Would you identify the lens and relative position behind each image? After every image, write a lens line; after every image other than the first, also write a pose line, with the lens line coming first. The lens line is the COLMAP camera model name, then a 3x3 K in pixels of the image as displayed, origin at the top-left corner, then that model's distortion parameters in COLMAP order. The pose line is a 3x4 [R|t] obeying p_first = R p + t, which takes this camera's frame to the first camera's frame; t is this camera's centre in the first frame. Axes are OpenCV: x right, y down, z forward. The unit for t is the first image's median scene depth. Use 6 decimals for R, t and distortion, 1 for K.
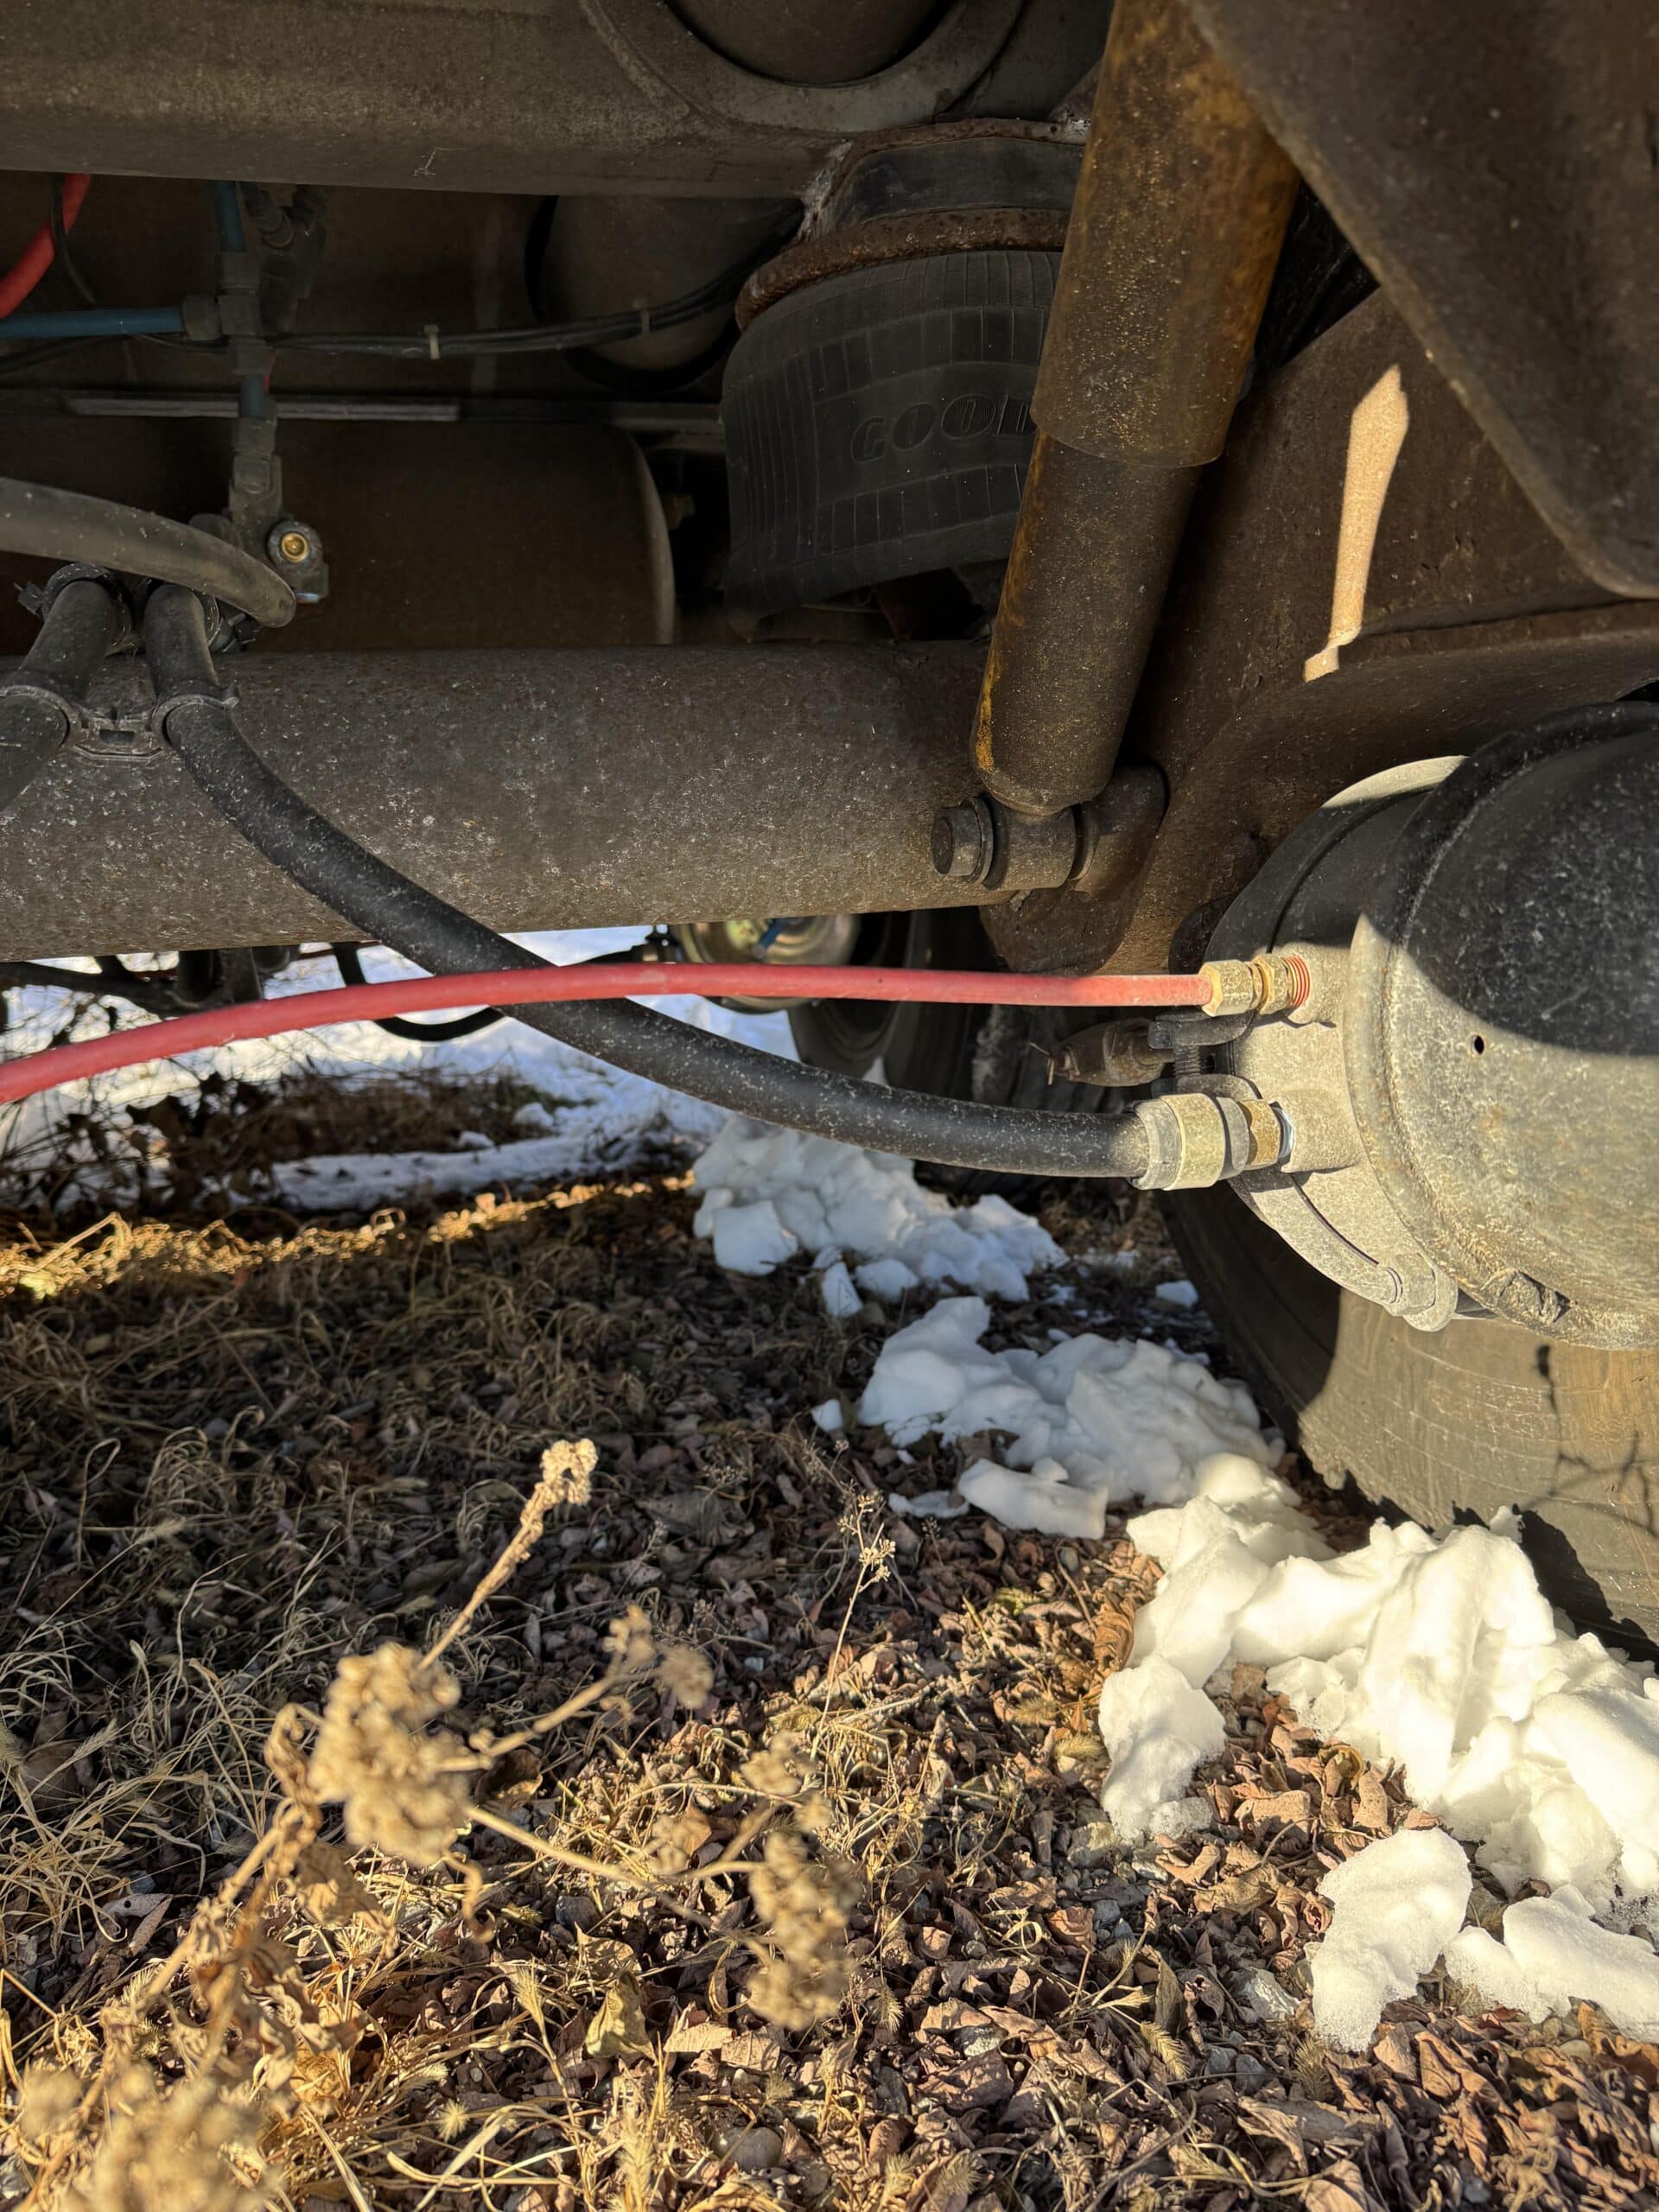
lens RADIAL K [[1555.3, 0, 834.2], [0, 1555.3, 1101.9], [0, 0, 1]] dist [0.038593, -0.051858]
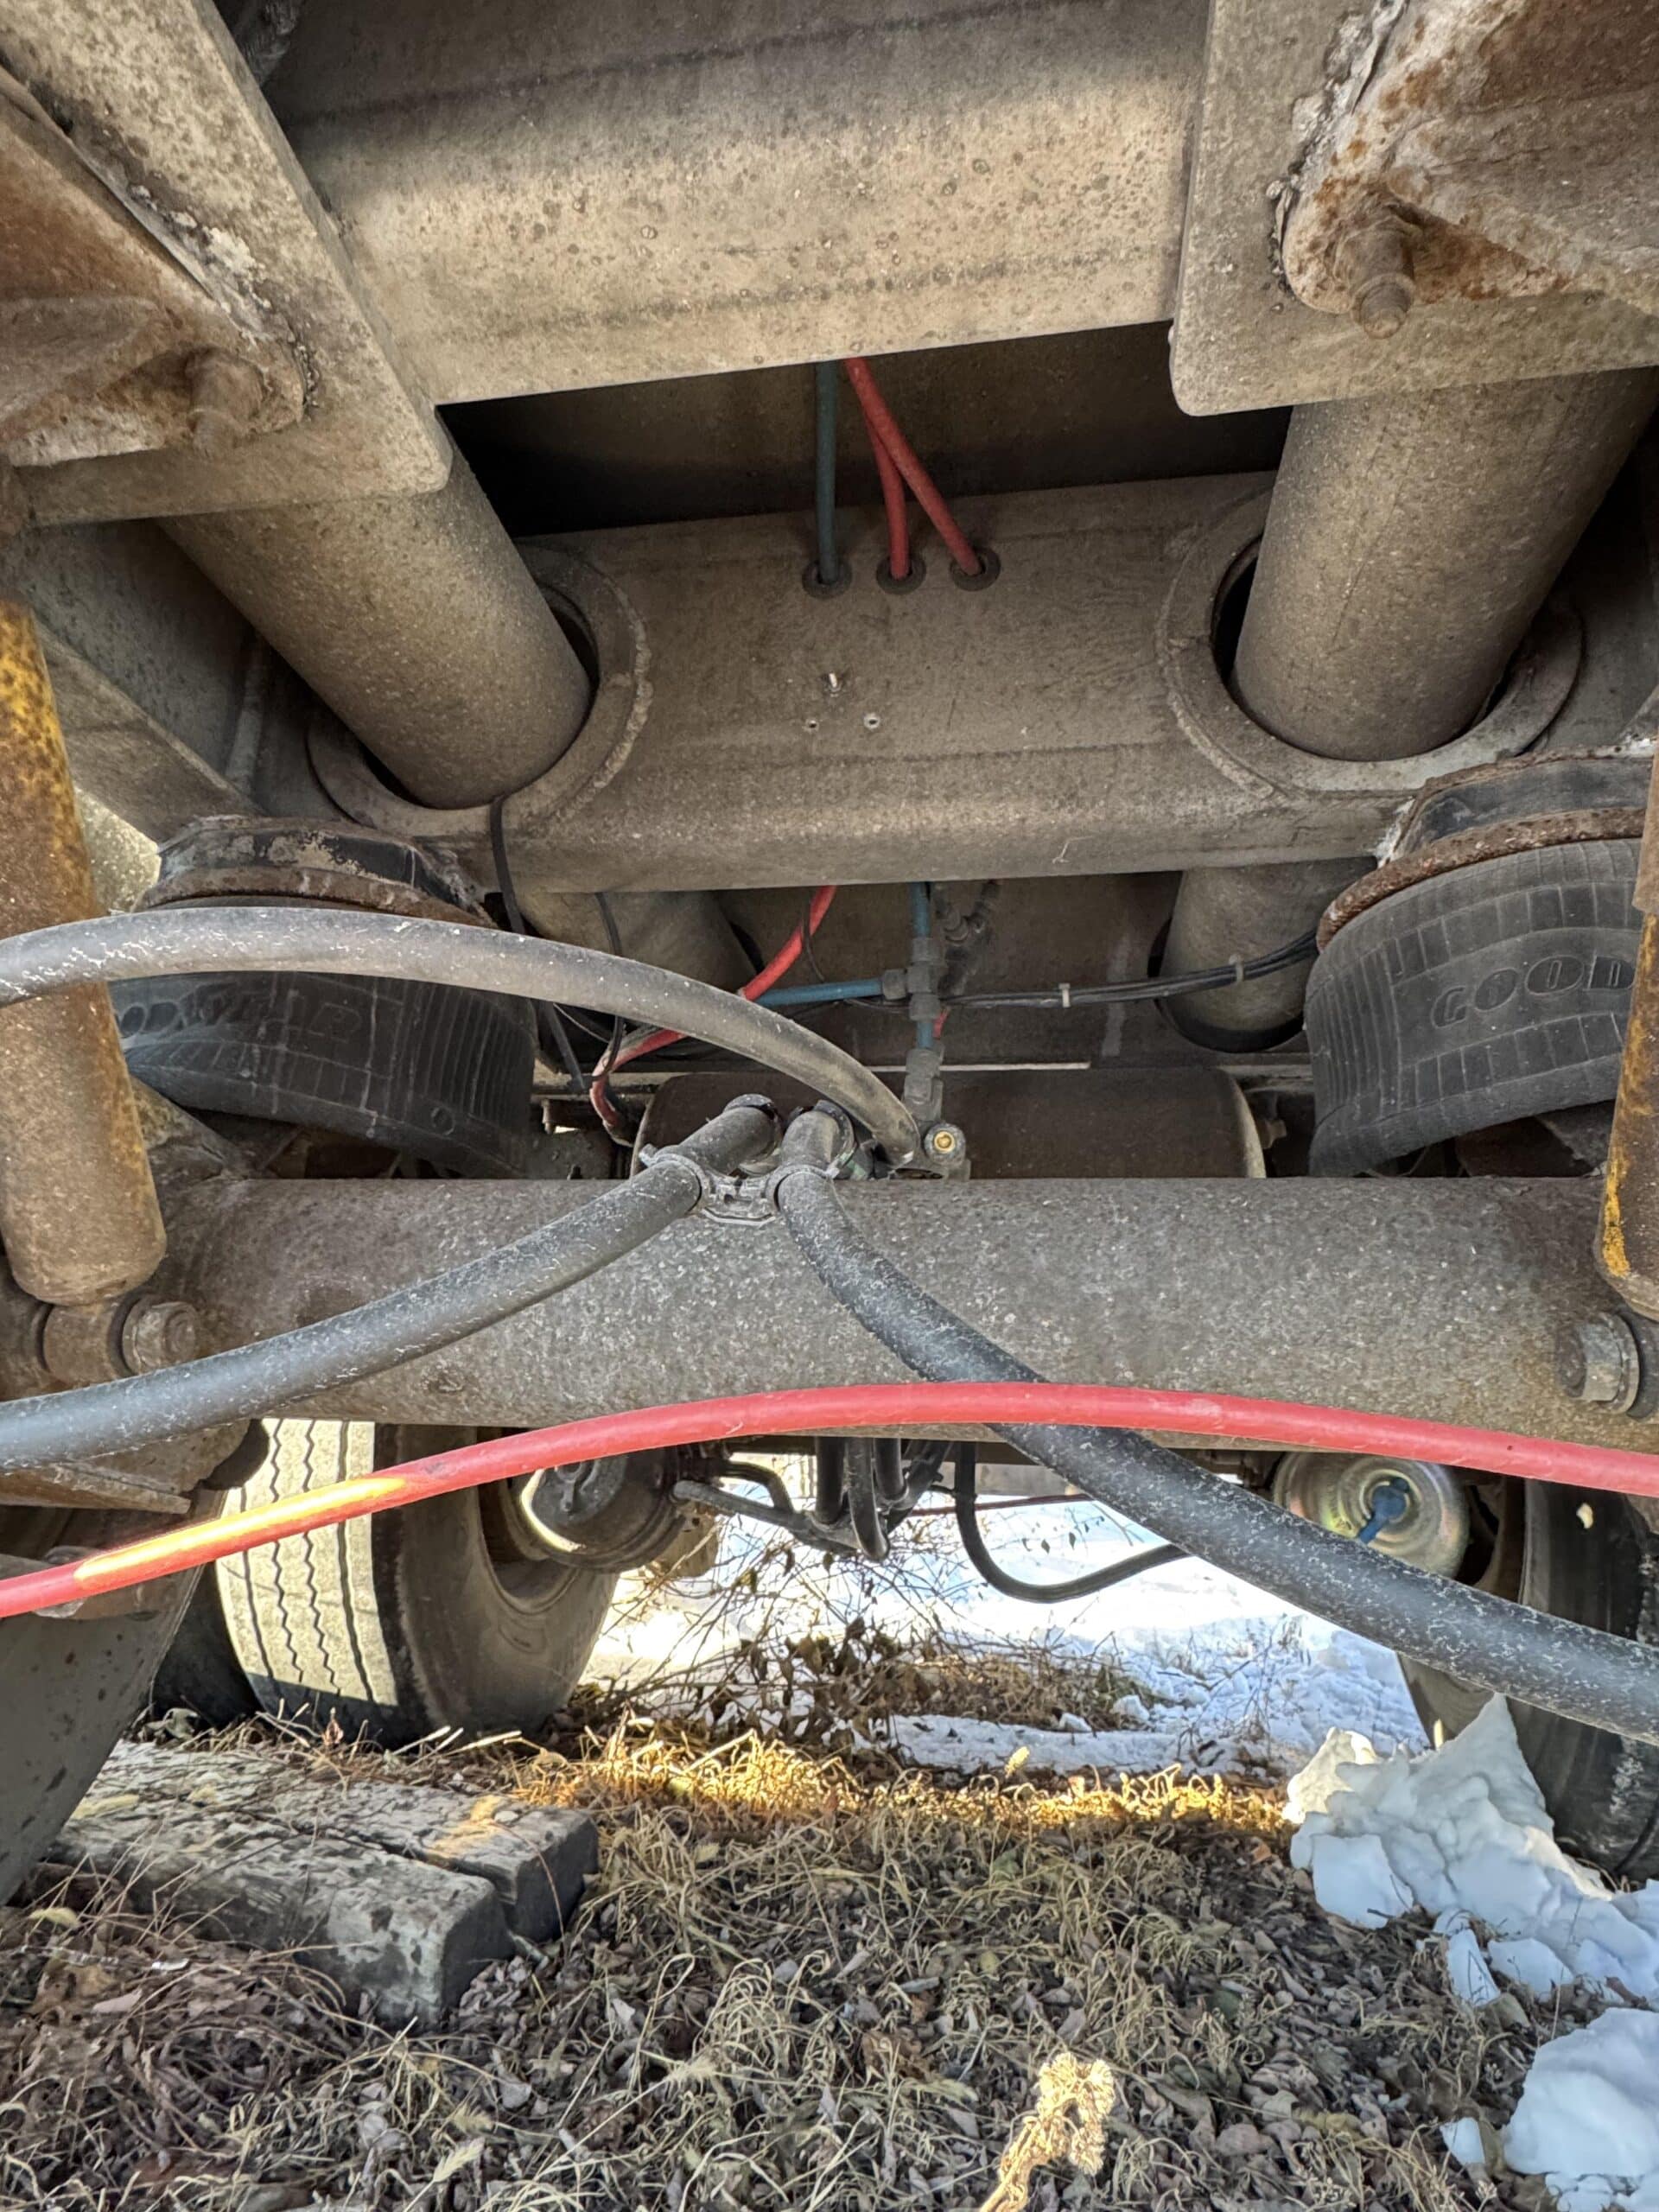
lens RADIAL K [[1253.0, 0, 829.4], [0, 1253.0, 1087.4], [0, 0, 1]] dist [-0.010001, 0.005590]
pose [[0.905156, -0.047872, -0.422376, -0.002675], [-0.146513, 0.897616, -0.415715, 0.034204], [0.399032, 0.438170, 0.805469, 0.133802]]
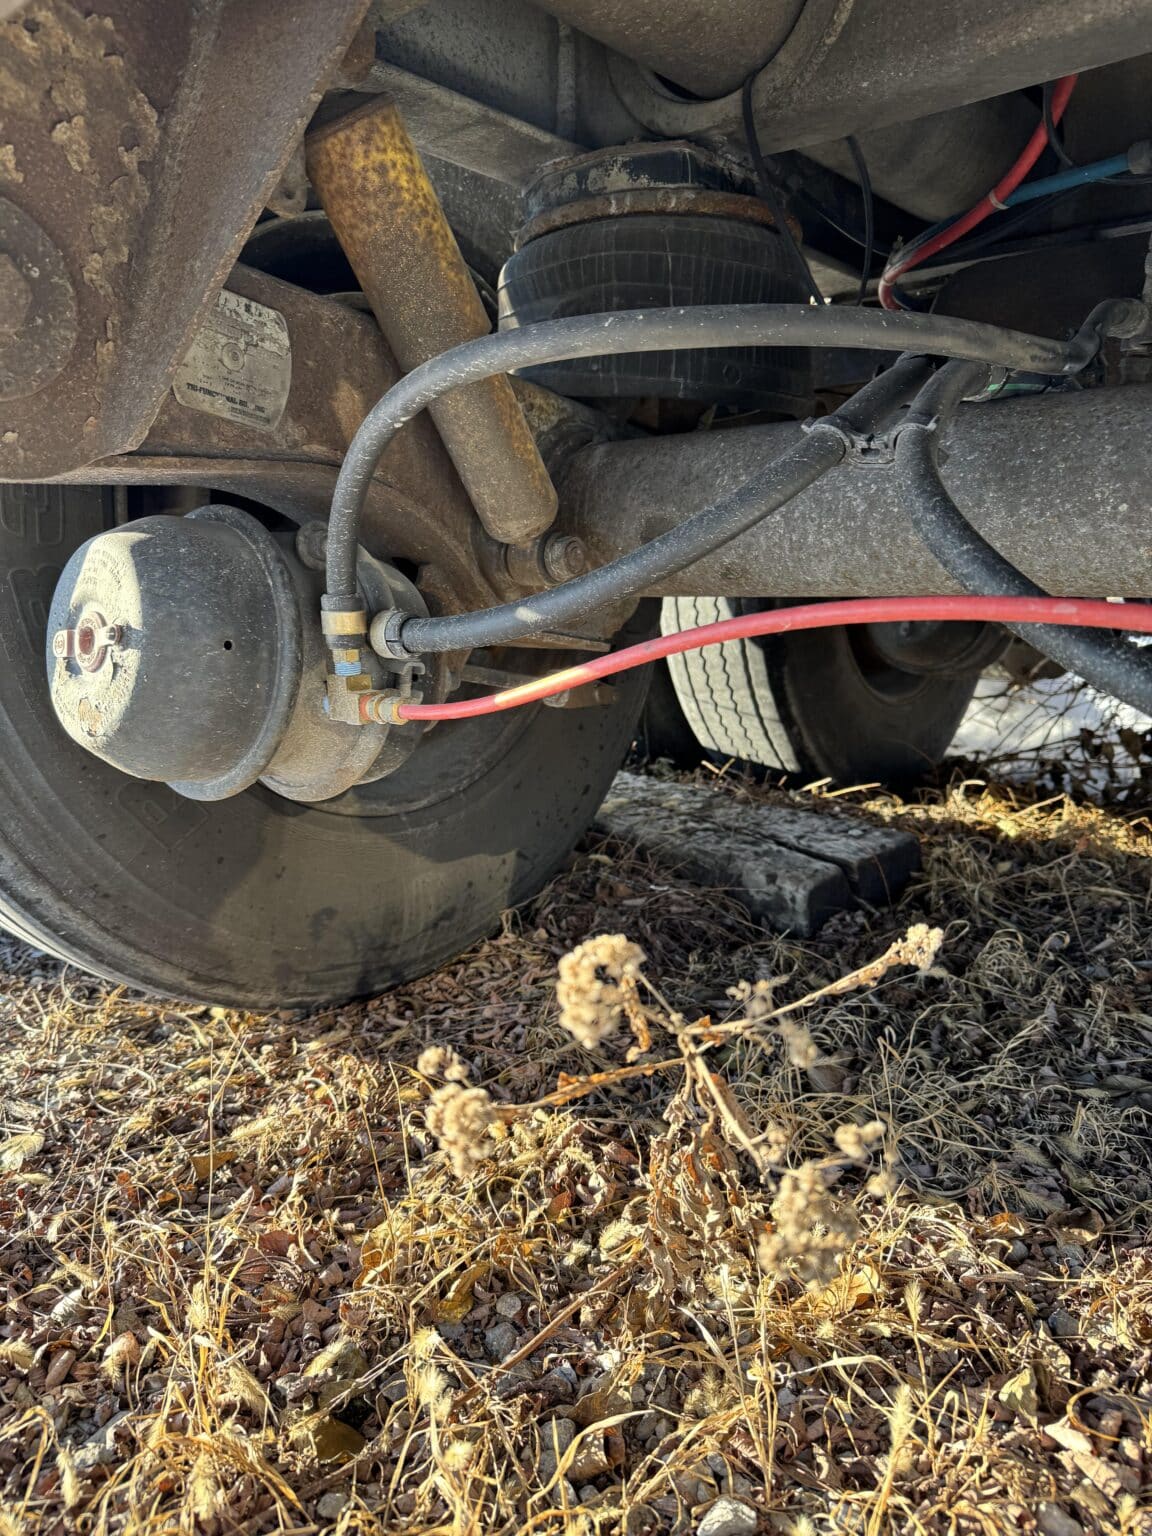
lens RADIAL K [[1080.0, 0, 568.7], [0, 1080.0, 763.0], [0, 0, 1]] dist [0.038593, -0.051858]
pose [[0.542759, 0.182648, -0.819788, 0.196501], [-0.161145, 0.980580, 0.111783, 0.005854], [0.824284, 0.071434, 0.561652, 0.063431]]
